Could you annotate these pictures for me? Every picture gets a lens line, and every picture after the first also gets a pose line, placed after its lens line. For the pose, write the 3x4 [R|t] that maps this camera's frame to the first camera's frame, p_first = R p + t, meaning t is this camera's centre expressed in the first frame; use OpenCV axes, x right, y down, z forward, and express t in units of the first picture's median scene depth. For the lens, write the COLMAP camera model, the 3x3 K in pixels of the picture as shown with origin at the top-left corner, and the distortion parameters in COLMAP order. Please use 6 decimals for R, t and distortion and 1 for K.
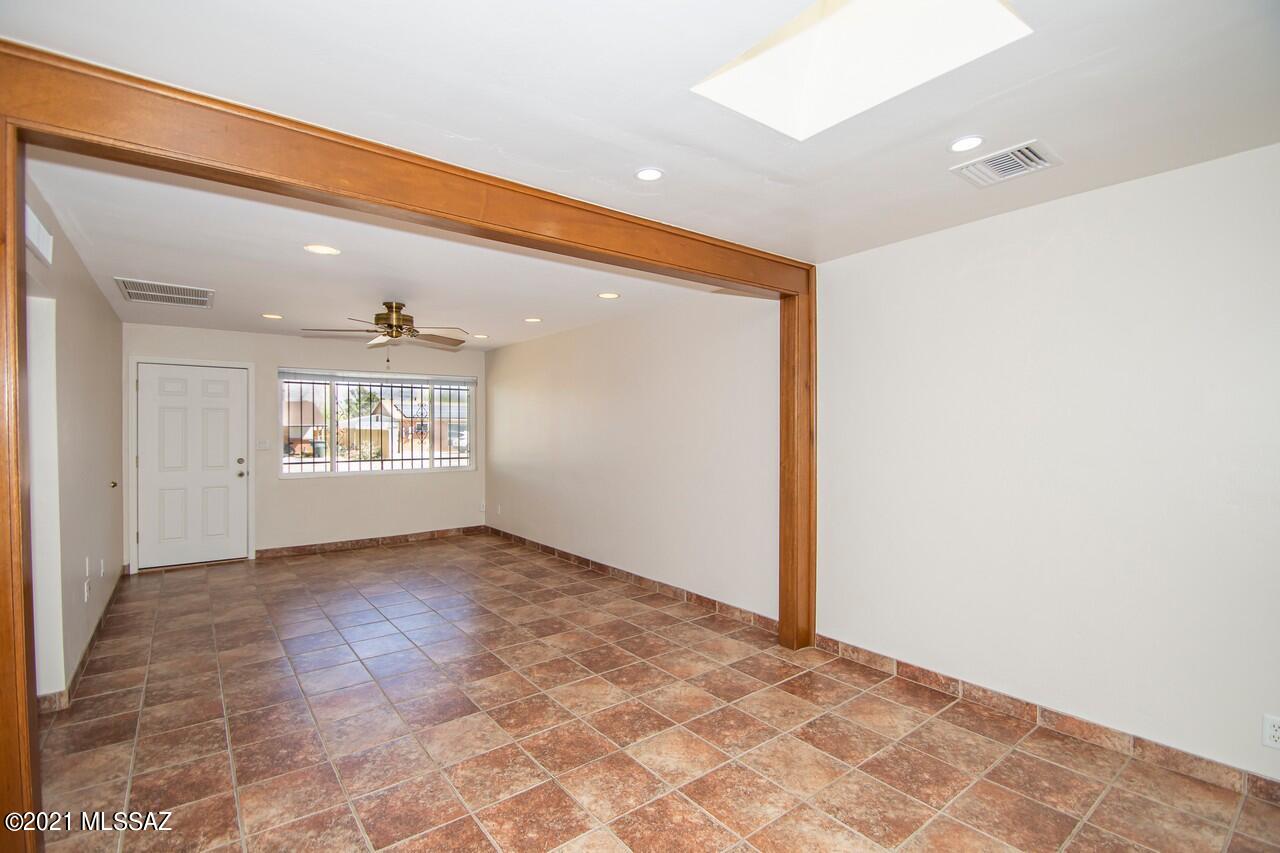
lens RADIAL K [[565.9, 0, 627.4], [0, 565.9, 425.9], [0, 0, 1]] dist [0.010591, -0.012343]
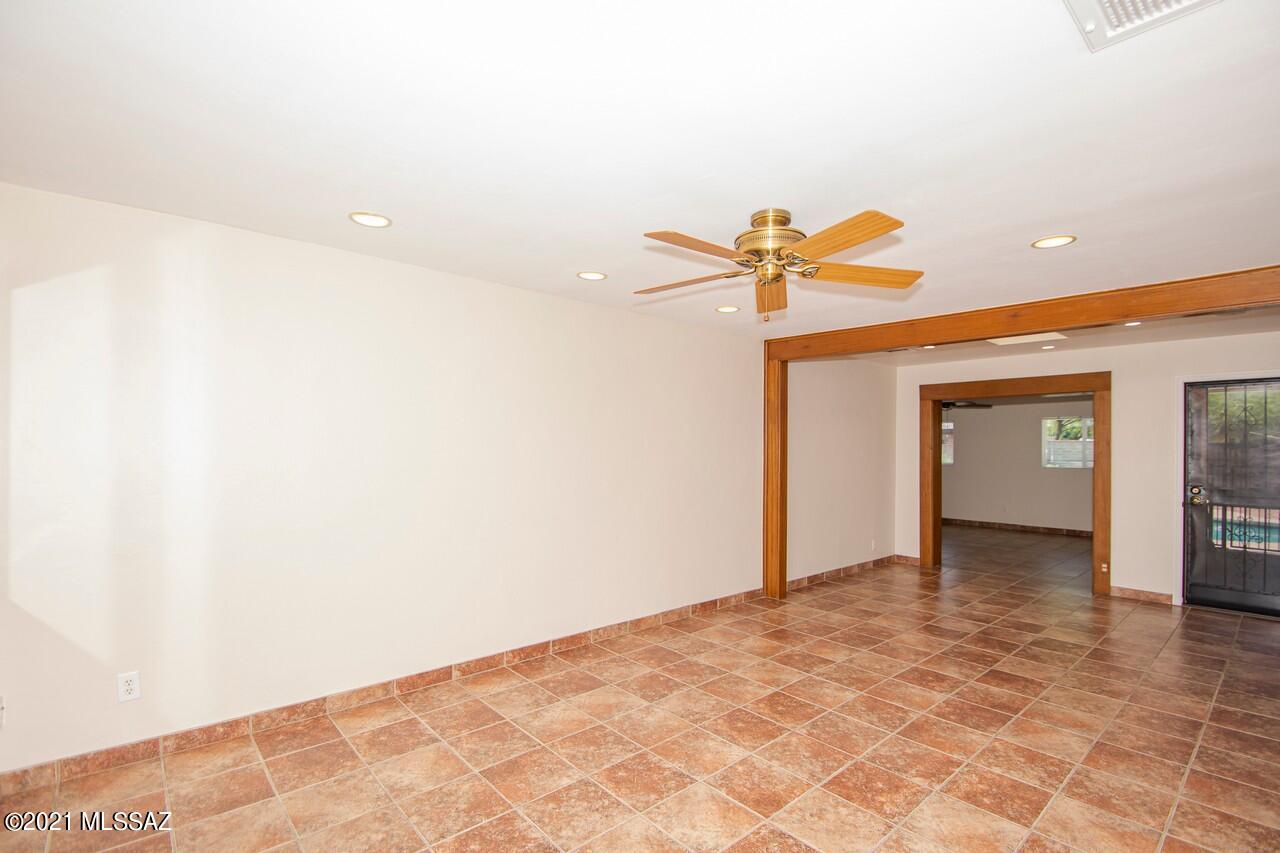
lens RADIAL K [[565.9, 0, 621.1], [0, 565.9, 472.3], [0, 0, 1]] dist [0.010591, -0.012343]
pose [[-0.029195, -0.047981, 0.998422, -1.280706], [-0.013852, 0.998771, 0.047592, -0.008298], [-0.999478, -0.012441, -0.029824, 1.592256]]
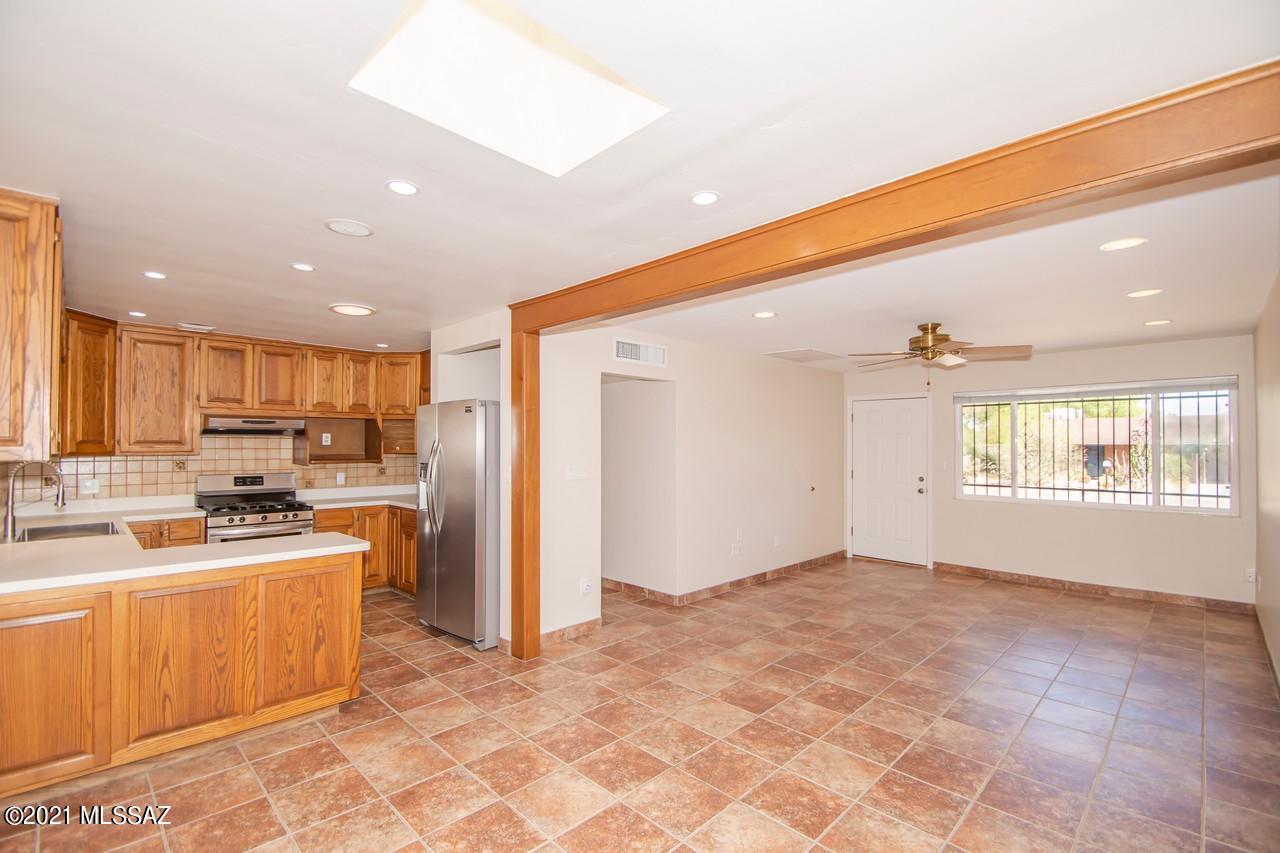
lens RADIAL K [[565.9, 0, 640.1], [0, 565.9, 435.7], [0, 0, 1]] dist [0.010591, -0.012343]
pose [[0.133367, -0.017233, -0.990917, 0.666556], [0.003084, 0.999851, -0.016973, -0.014834], [0.991062, -0.000792, 0.133400, 0.521923]]
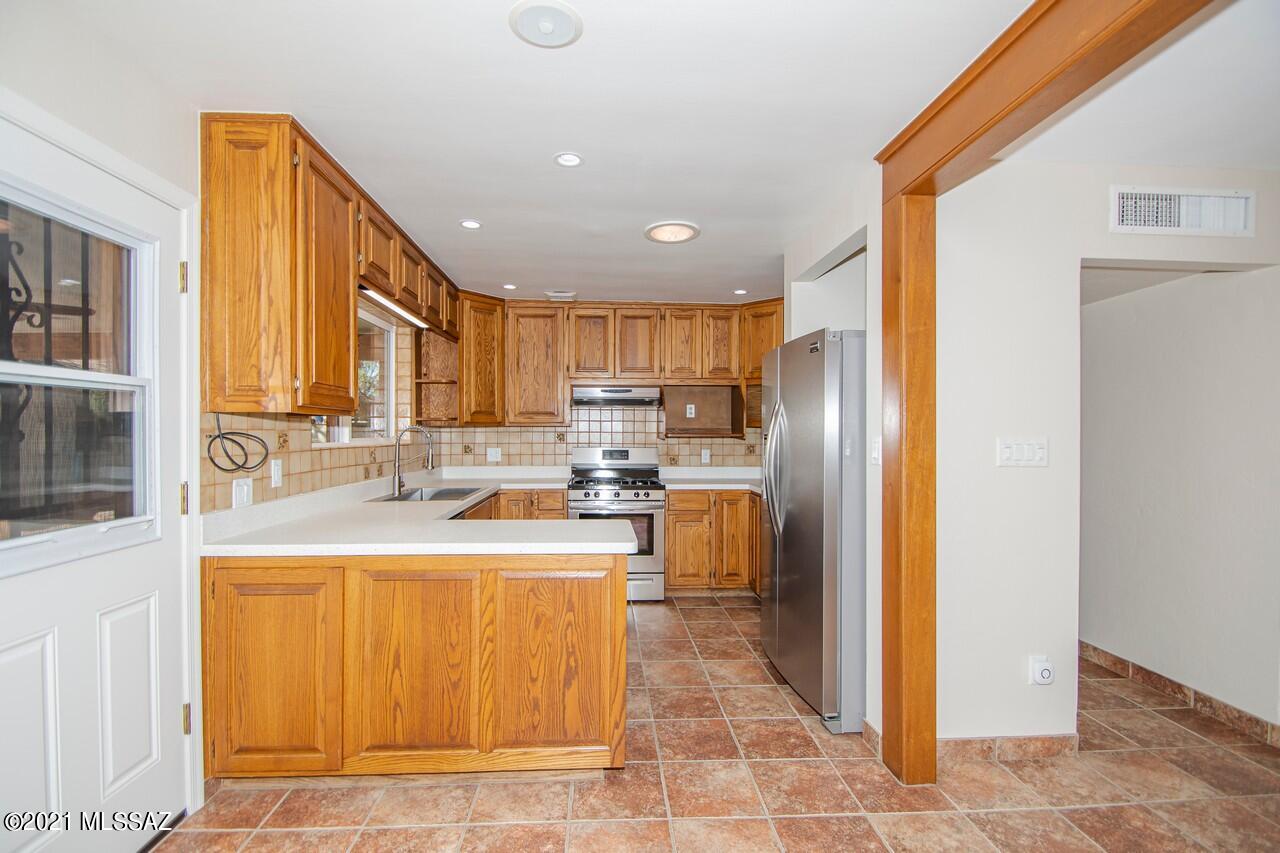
lens RADIAL K [[565.9, 0, 644.9], [0, 565.9, 437.5], [0, 0, 1]] dist [0.010591, -0.012343]
pose [[-0.566113, 0.003742, -0.824319, 0.196687], [0.000885, 0.999992, 0.003931, 0.025459], [0.824327, 0.001496, -0.566111, 0.563542]]
